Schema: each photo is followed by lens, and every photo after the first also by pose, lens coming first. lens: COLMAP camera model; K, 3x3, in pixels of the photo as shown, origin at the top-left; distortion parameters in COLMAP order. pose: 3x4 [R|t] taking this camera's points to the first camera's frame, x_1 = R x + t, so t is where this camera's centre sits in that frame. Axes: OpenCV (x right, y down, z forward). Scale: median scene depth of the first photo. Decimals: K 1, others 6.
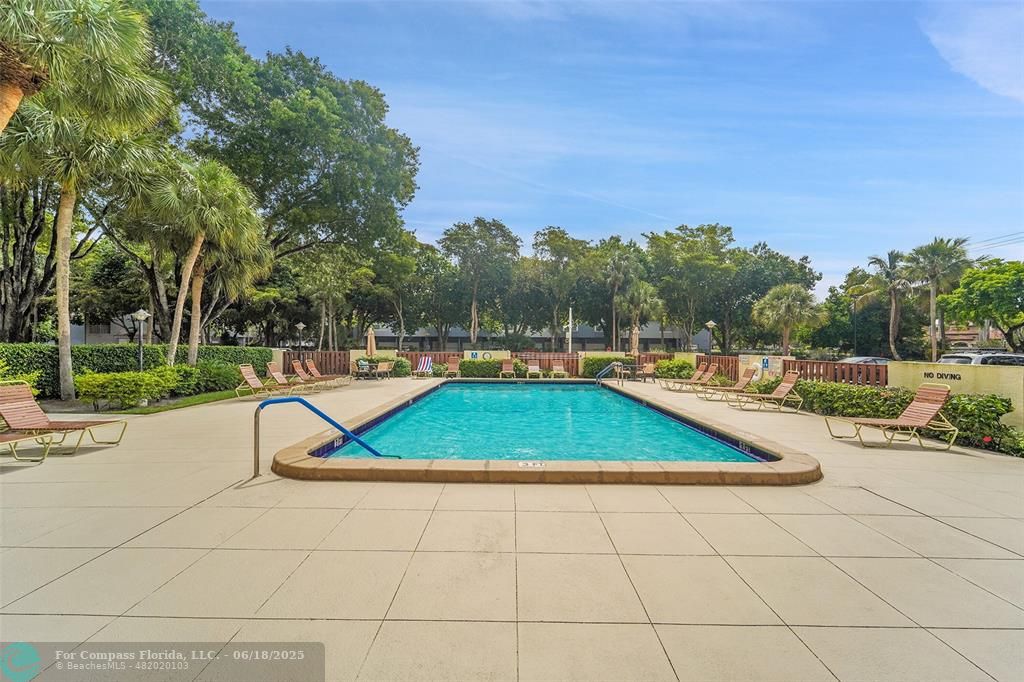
lens RADIAL K [[422.4, 0, 507.8], [0, 422.4, 347.7], [0, 0, 1]] dist [0.019073, -0.000169]
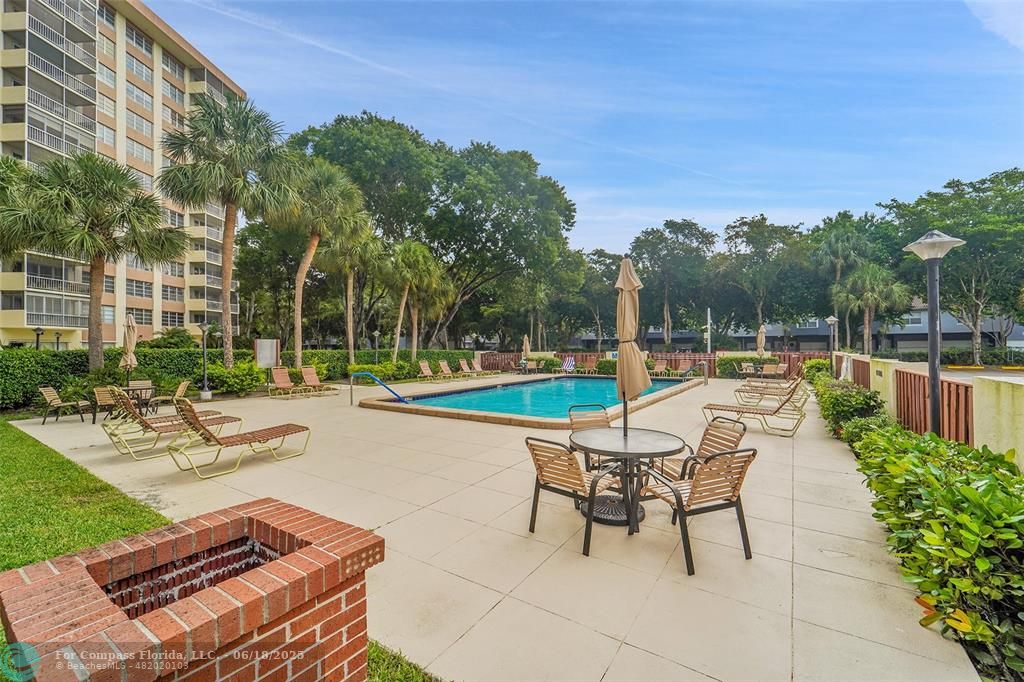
lens RADIAL K [[422.4, 0, 513.7], [0, 422.4, 342.1], [0, 0, 1]] dist [0.019073, -0.000169]
pose [[0.846740, -0.022231, -0.531542, 0.166113], [0.013981, 0.999711, -0.019539, -0.000249], [0.531823, 0.009113, 0.846806, -0.061499]]
